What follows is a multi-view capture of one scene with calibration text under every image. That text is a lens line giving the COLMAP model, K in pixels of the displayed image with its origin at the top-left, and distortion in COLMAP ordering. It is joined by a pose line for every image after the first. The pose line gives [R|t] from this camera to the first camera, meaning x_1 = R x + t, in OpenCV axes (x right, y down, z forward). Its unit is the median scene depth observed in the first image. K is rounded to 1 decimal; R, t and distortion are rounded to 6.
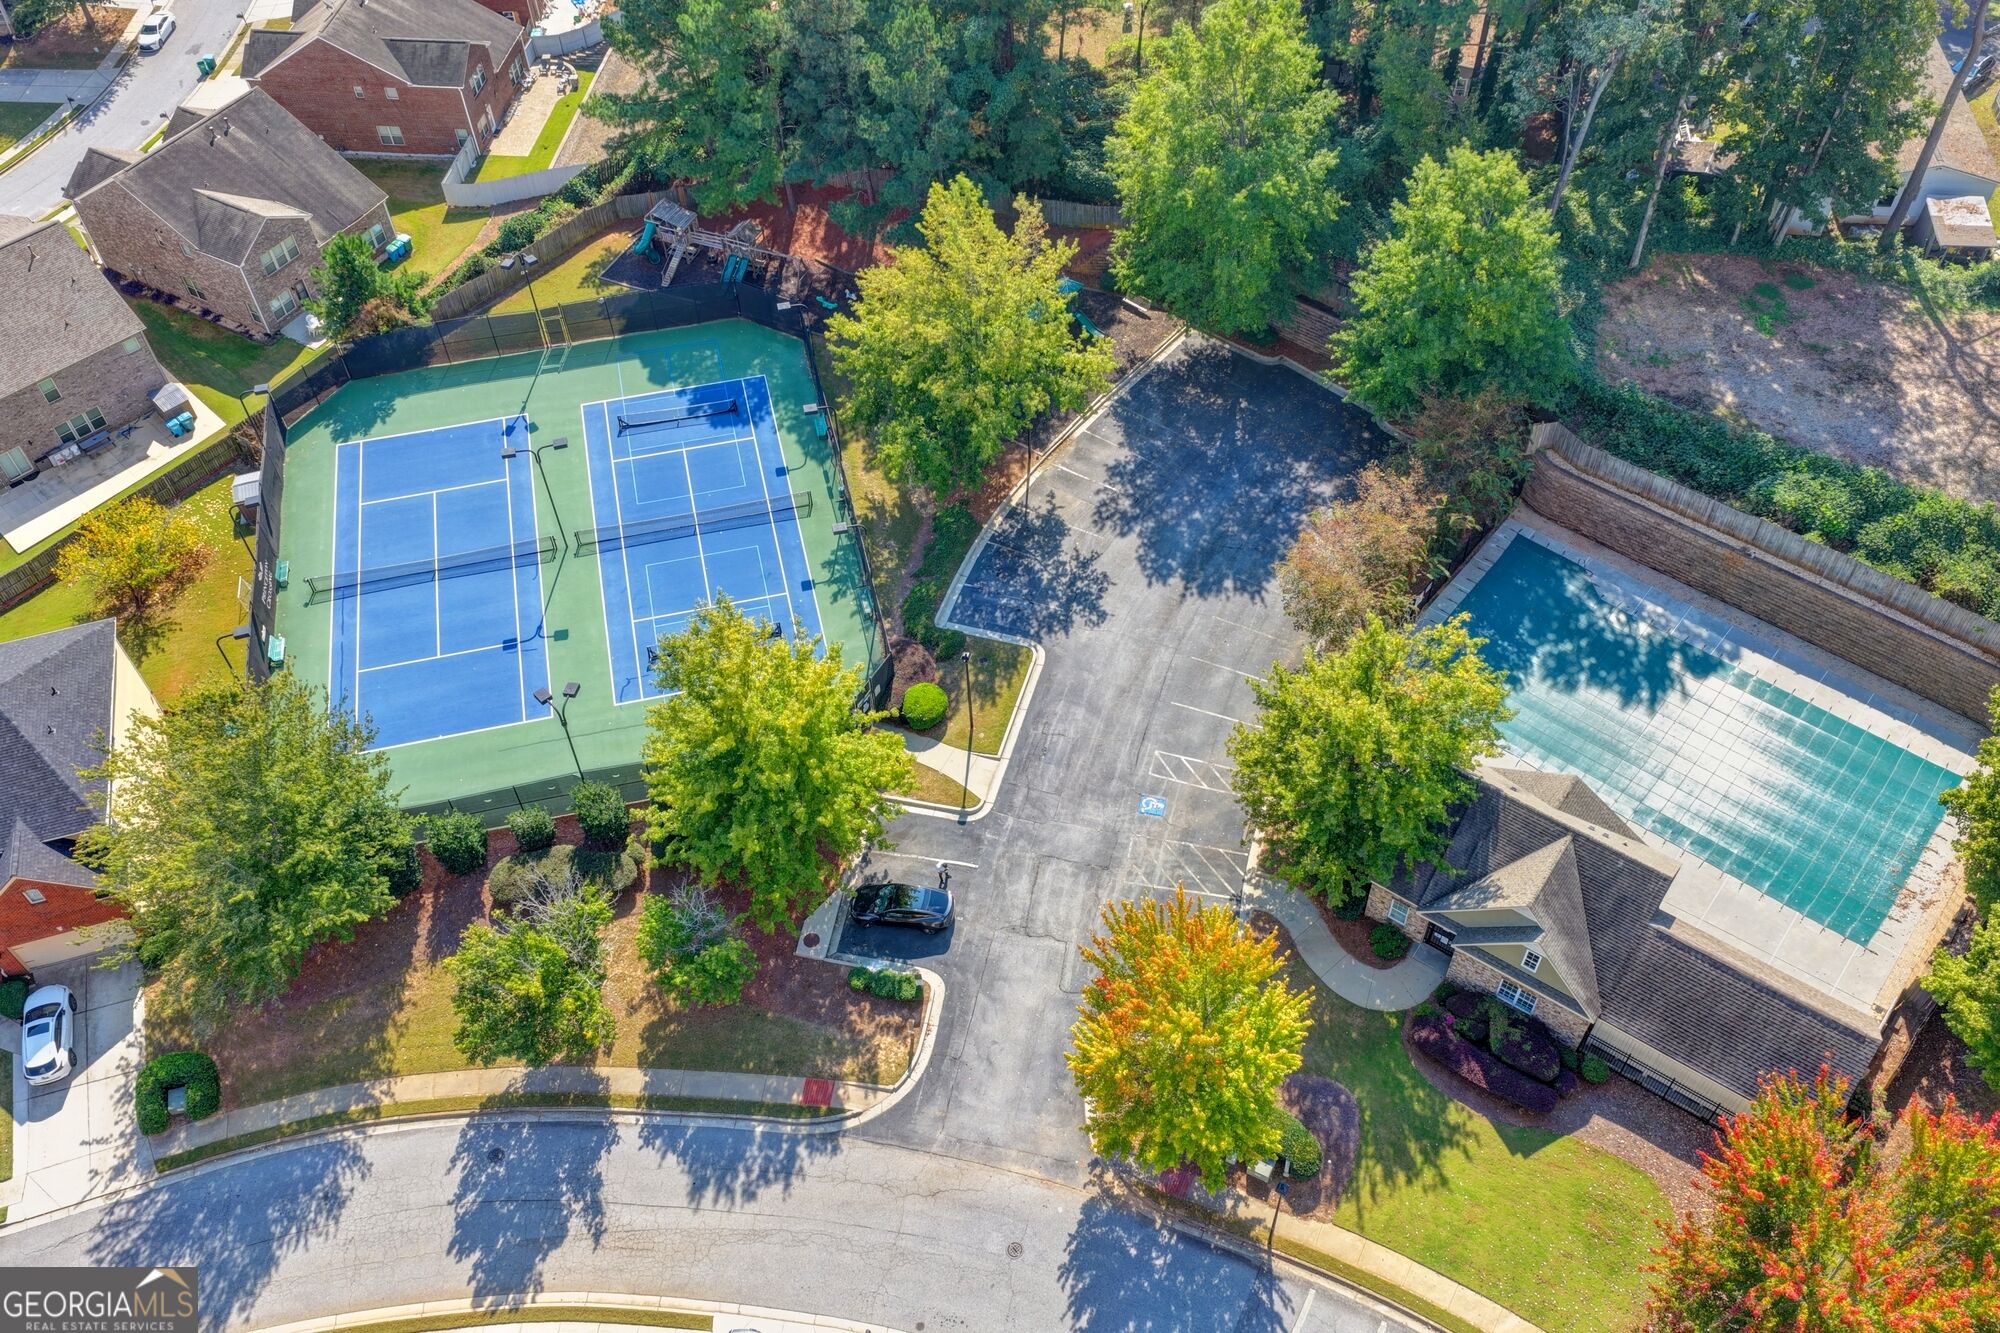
lens RADIAL K [[1665.8, 0, 1000.0], [0, 1665.8, 666.5], [0, 0, 1]] dist [-0.003615, 0.003289]
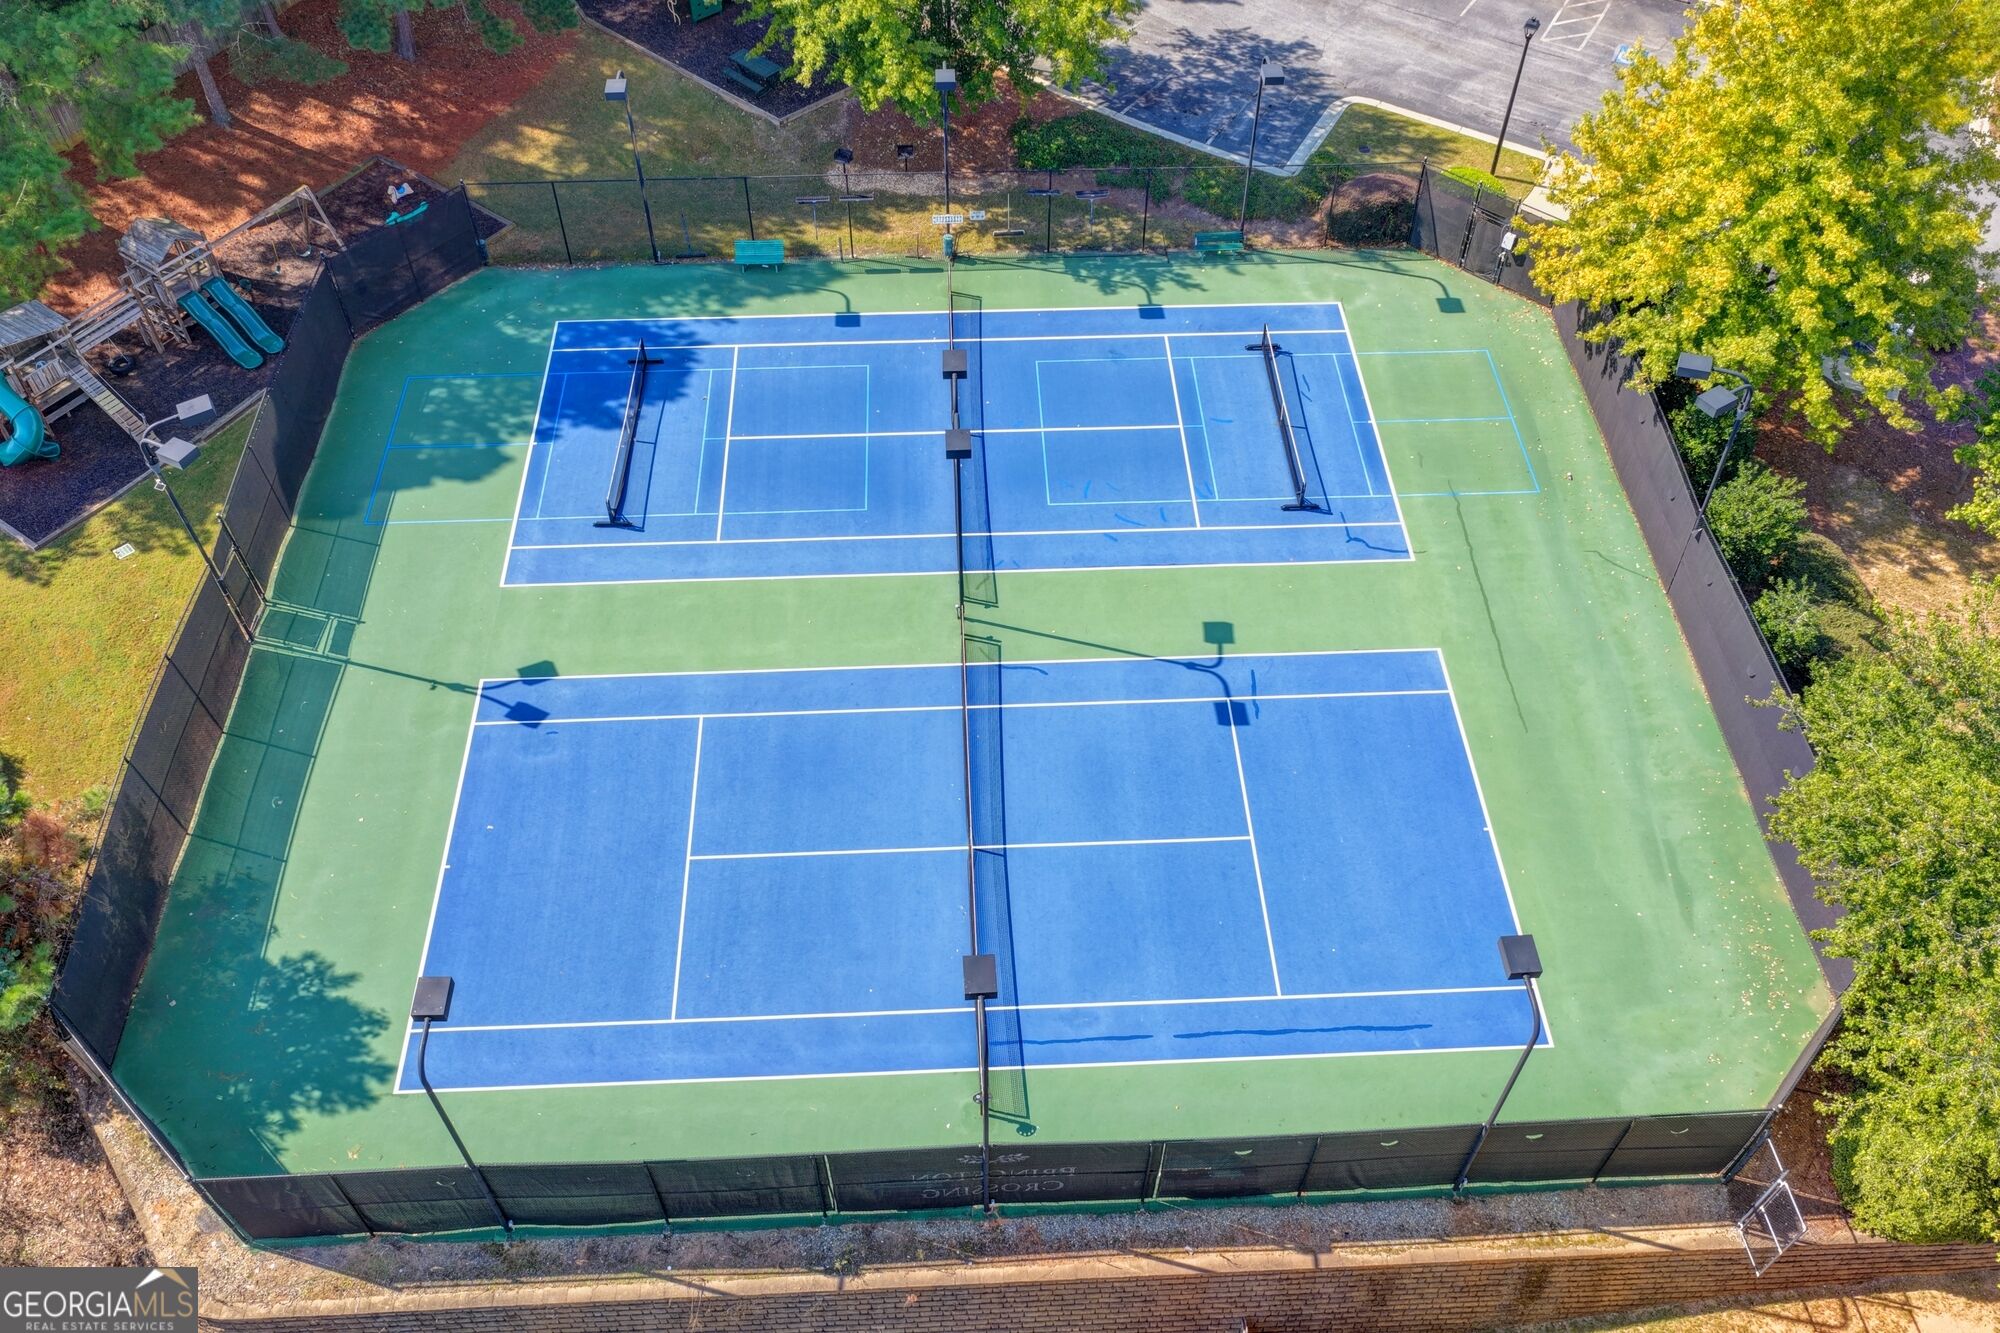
lens RADIAL K [[1638.8, 0, 1000.0], [0, 1638.8, 666.5], [0, 0, 1]] dist [0.003503, 0.007480]
pose [[0.194115, -0.737047, 0.647365, -0.522720], [0.741193, 0.542491, 0.395394, -0.220059], [-0.642613, 0.403071, 0.651600, 0.648566]]
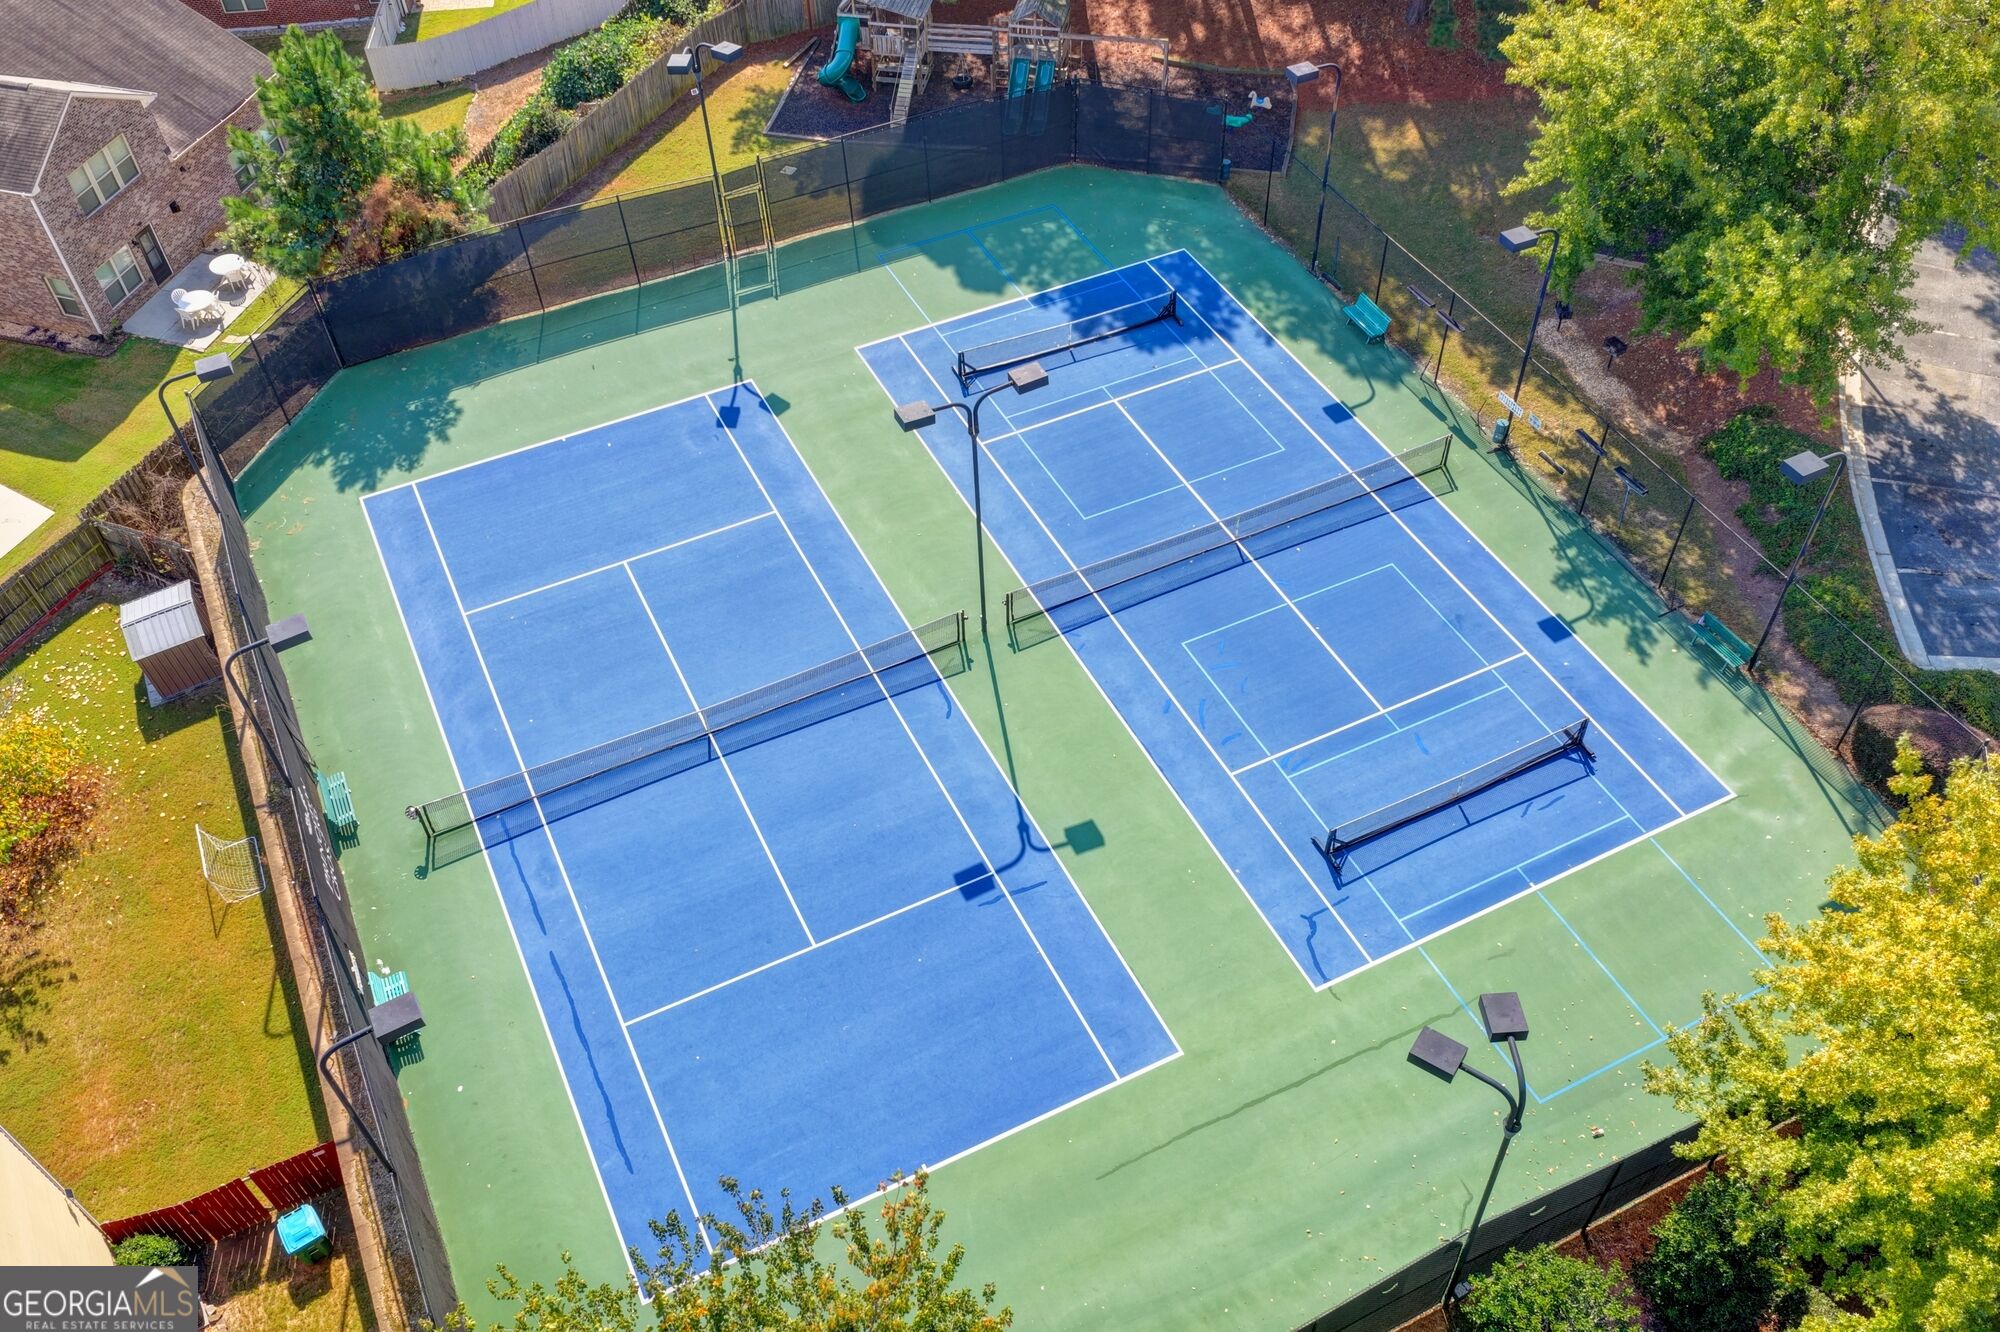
lens RADIAL K [[1665.8, 0, 1000.0], [0, 1665.8, 666.0], [0, 0, 1]] dist [-0.003615, 0.003289]
pose [[0.975206, -0.159995, 0.152887, -0.300808], [0.165162, 0.986029, -0.021626, -0.048877], [-0.147291, 0.046341, 0.988007, 0.522949]]
